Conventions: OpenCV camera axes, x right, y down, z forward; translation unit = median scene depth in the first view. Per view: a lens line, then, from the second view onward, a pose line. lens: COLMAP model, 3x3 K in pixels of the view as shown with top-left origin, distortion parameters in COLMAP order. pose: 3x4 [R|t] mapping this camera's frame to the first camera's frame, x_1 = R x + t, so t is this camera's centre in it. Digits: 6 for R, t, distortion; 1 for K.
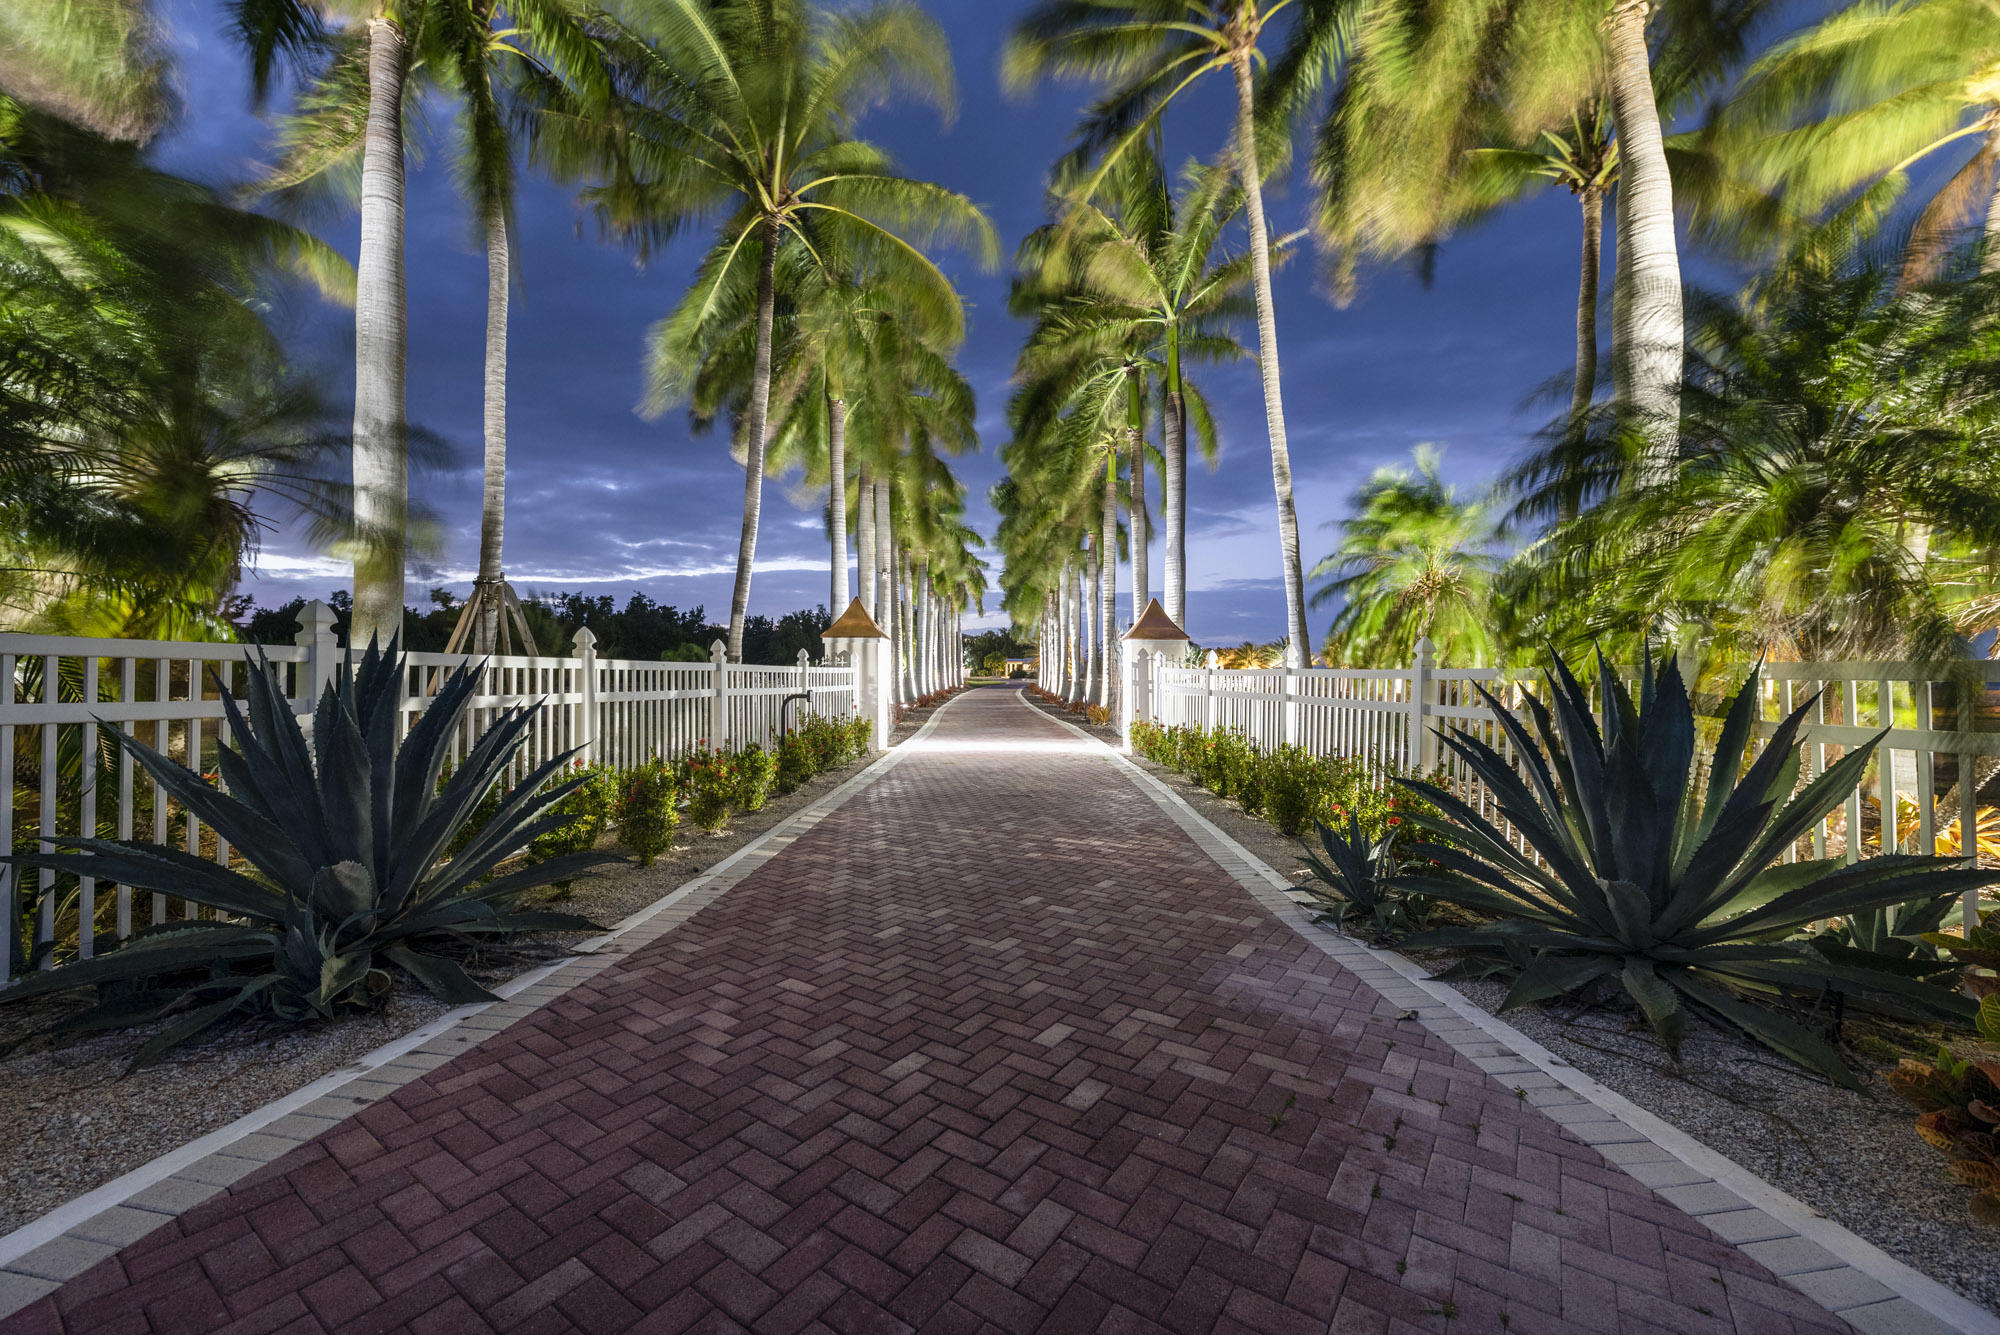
lens RADIAL K [[797.9, 0, 991.0], [0, 797.9, 665.9], [0, 0, 1]] dist [0.005966, -0.001957]
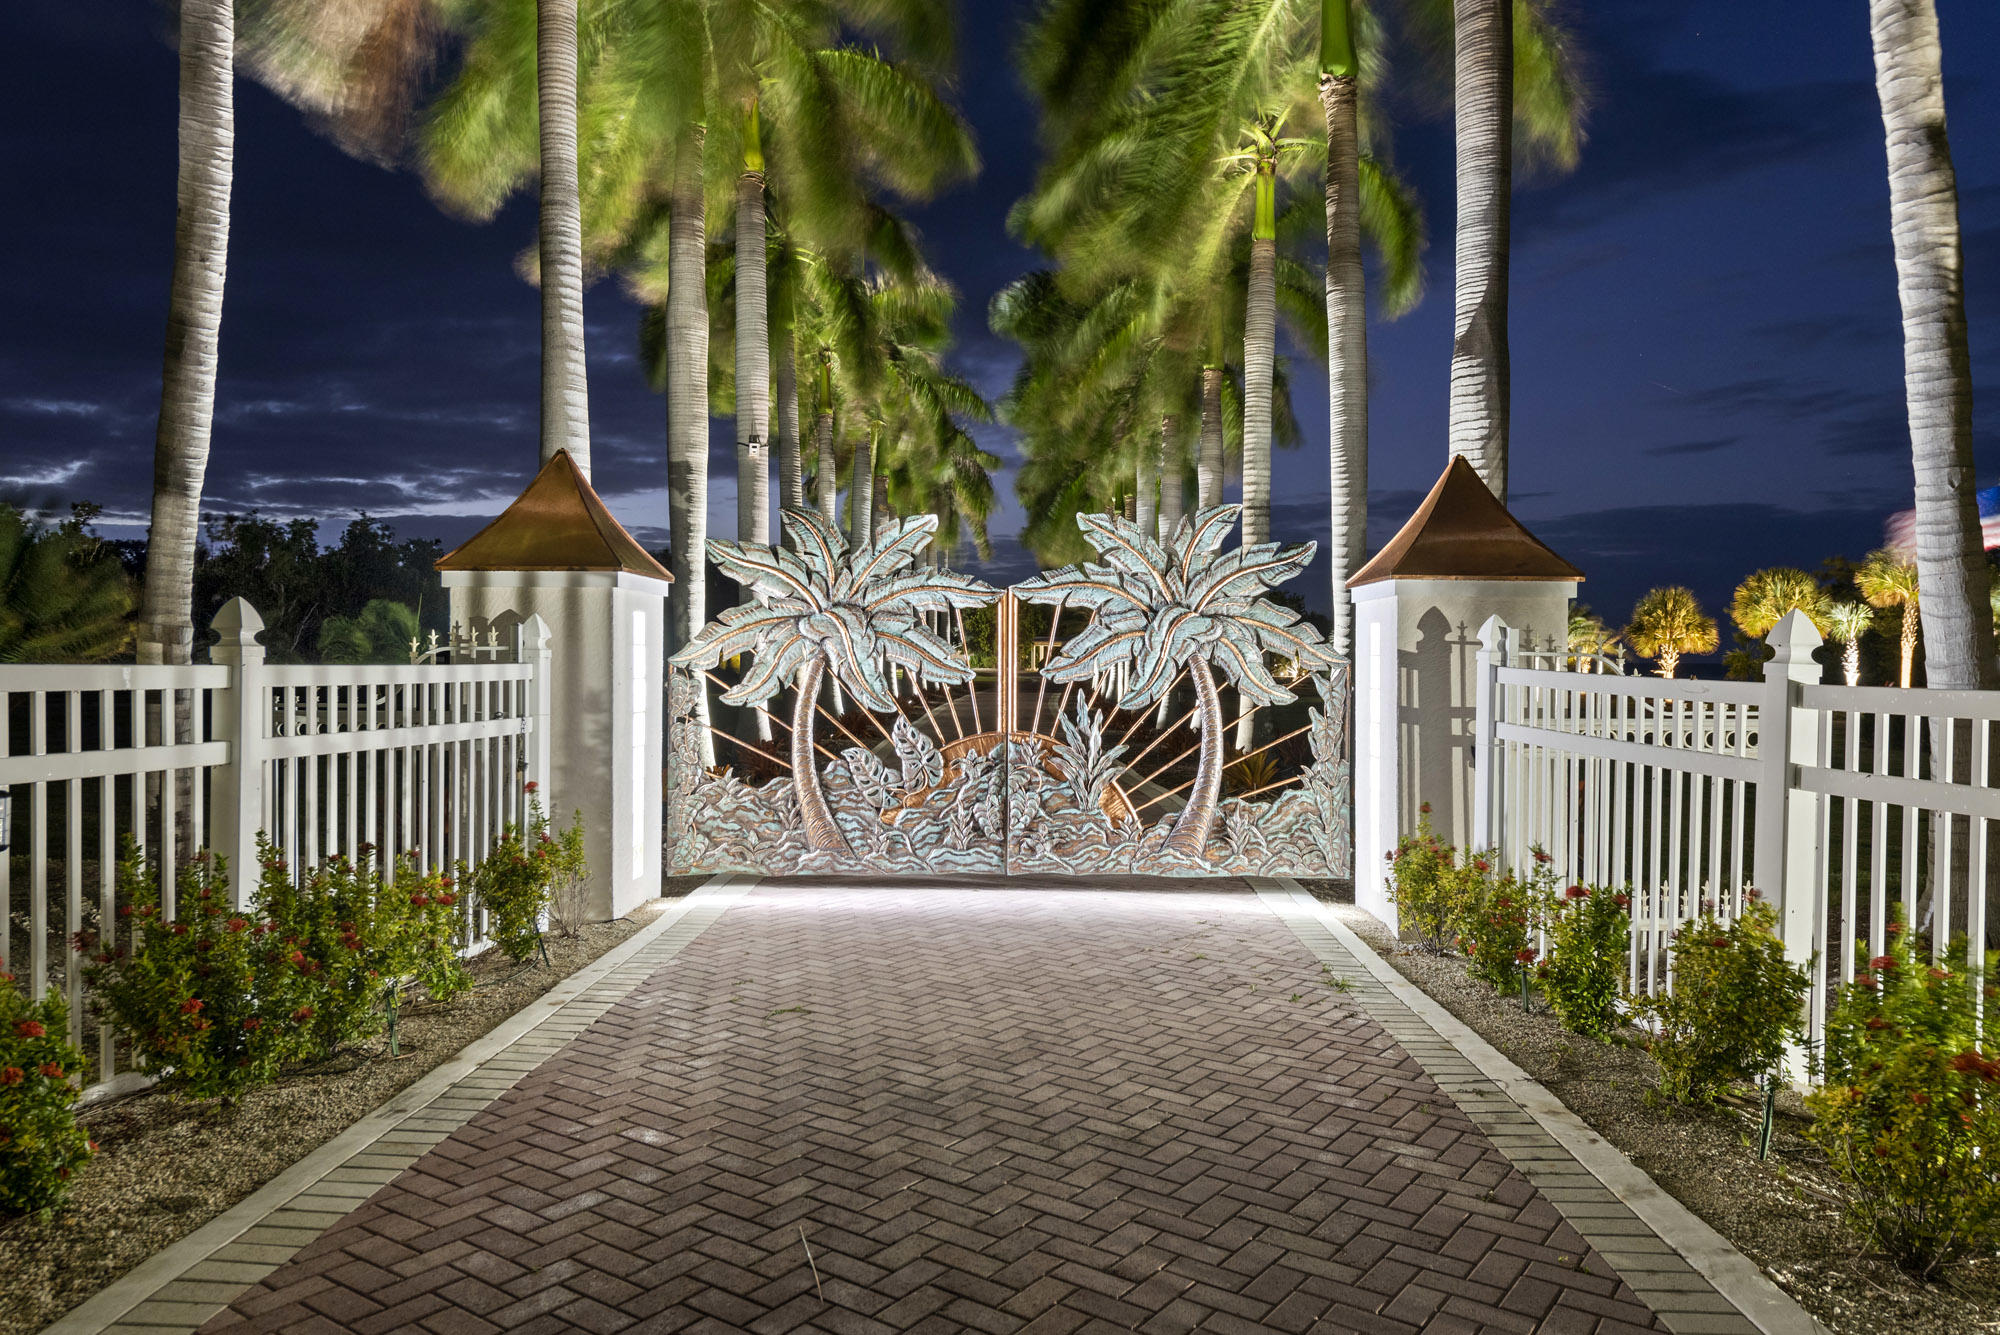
lens RADIAL K [[1337.1, 0, 1013.4], [0, 1337.1, 671.2], [0, 0, 1]] dist [0.004062, -0.001022]
pose [[0.999989, 0.004138, -0.002167, 0.023408], [-0.004106, 0.999881, 0.014894, -0.003437], [0.002228, -0.014885, 0.999887, 0.452830]]
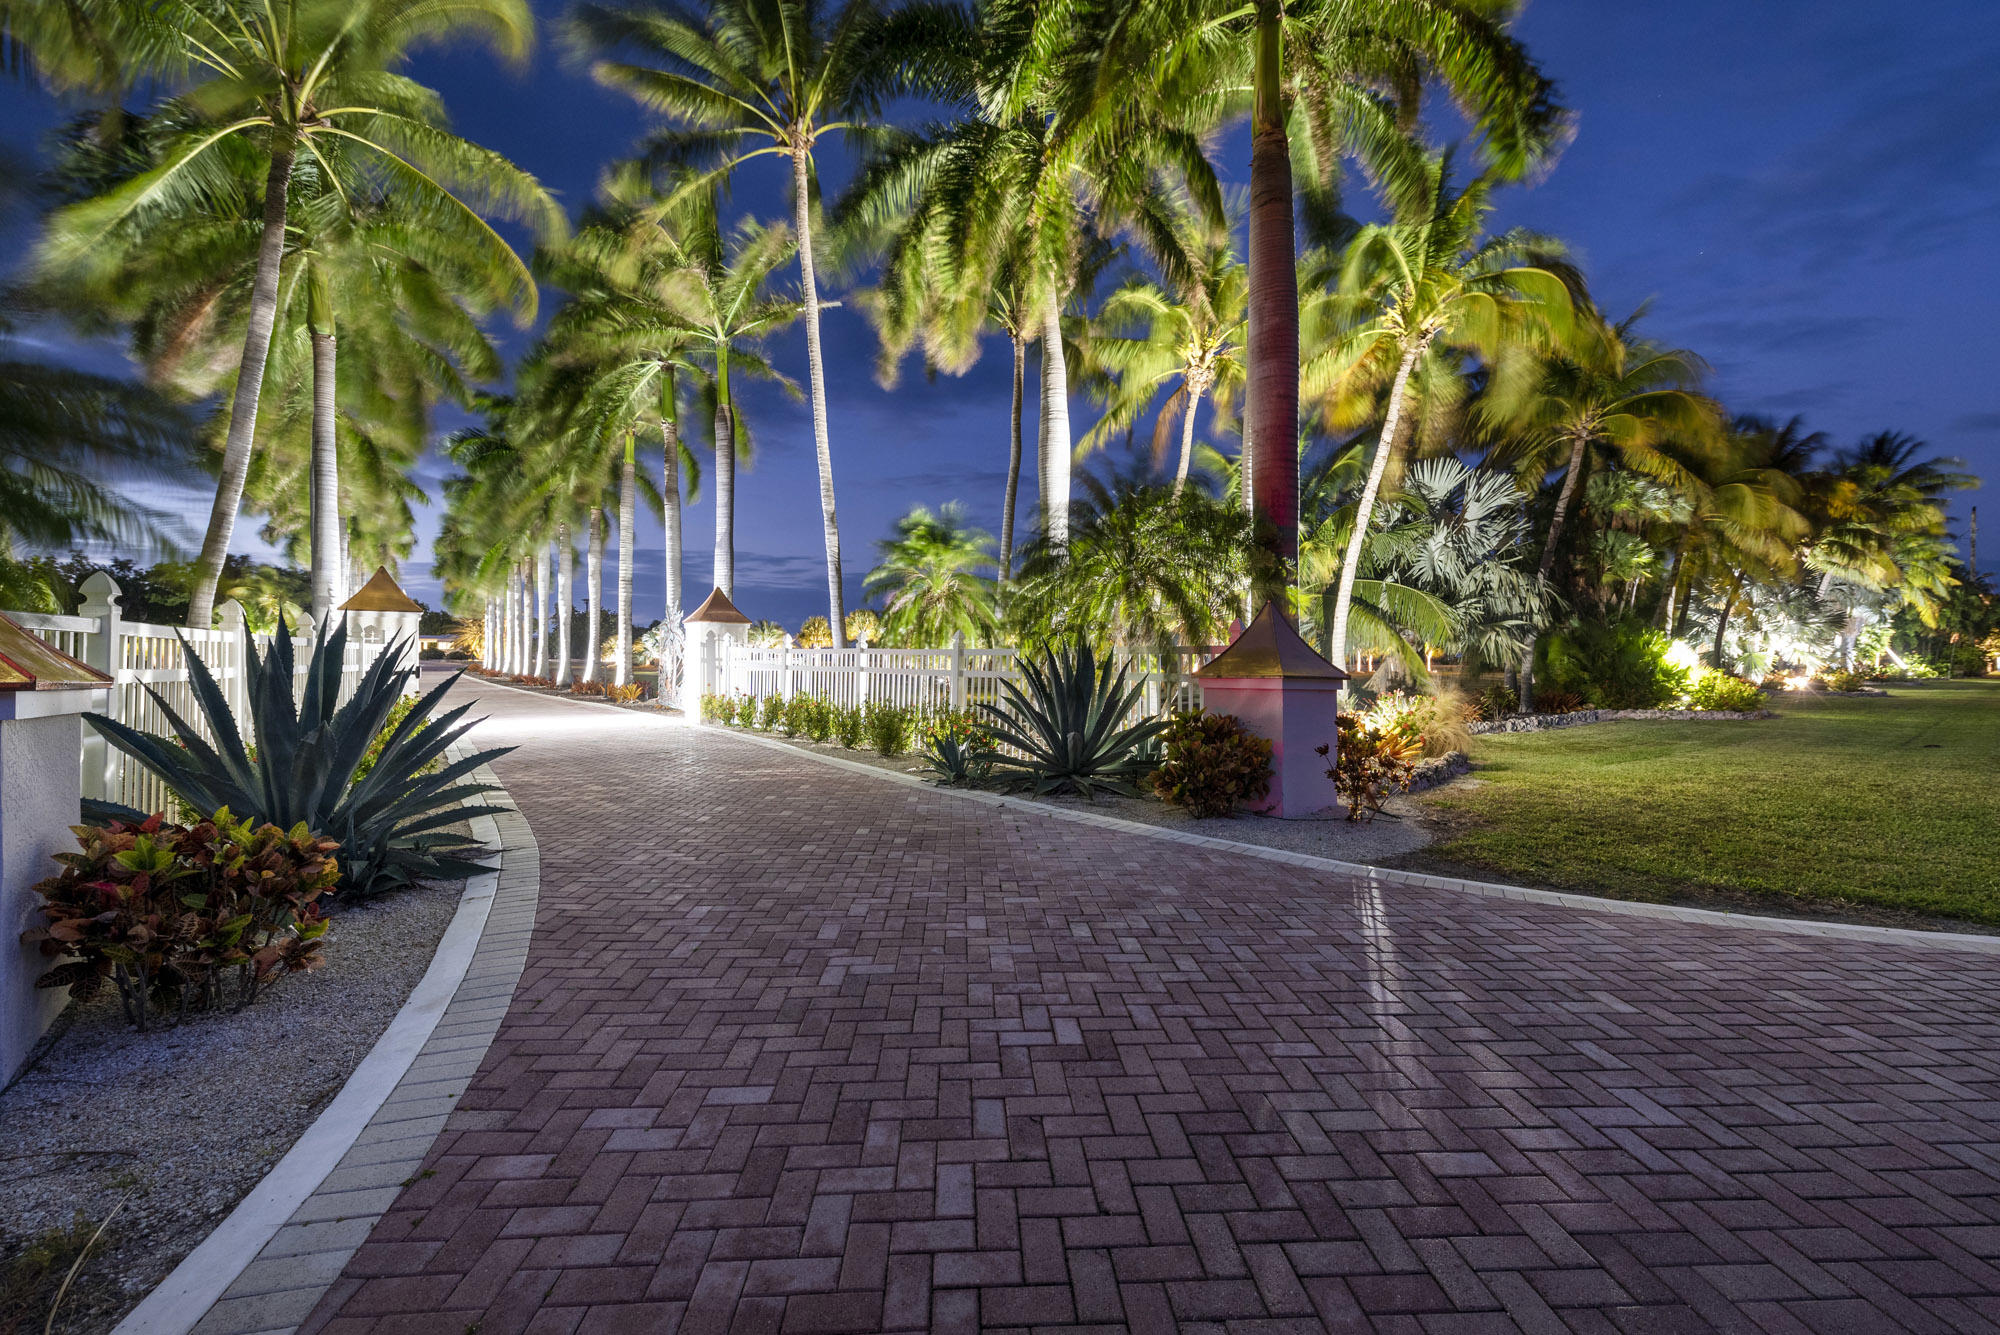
lens RADIAL K [[797.9, 0, 994.1], [0, 797.9, 656.4], [0, 0, 1]] dist [0.005966, -0.001957]
pose [[0.790479, 0.005146, 0.612467, -0.188186], [-0.011494, 0.999913, 0.006433, 0.003814], [-0.612381, -0.012125, 0.790470, -0.160199]]
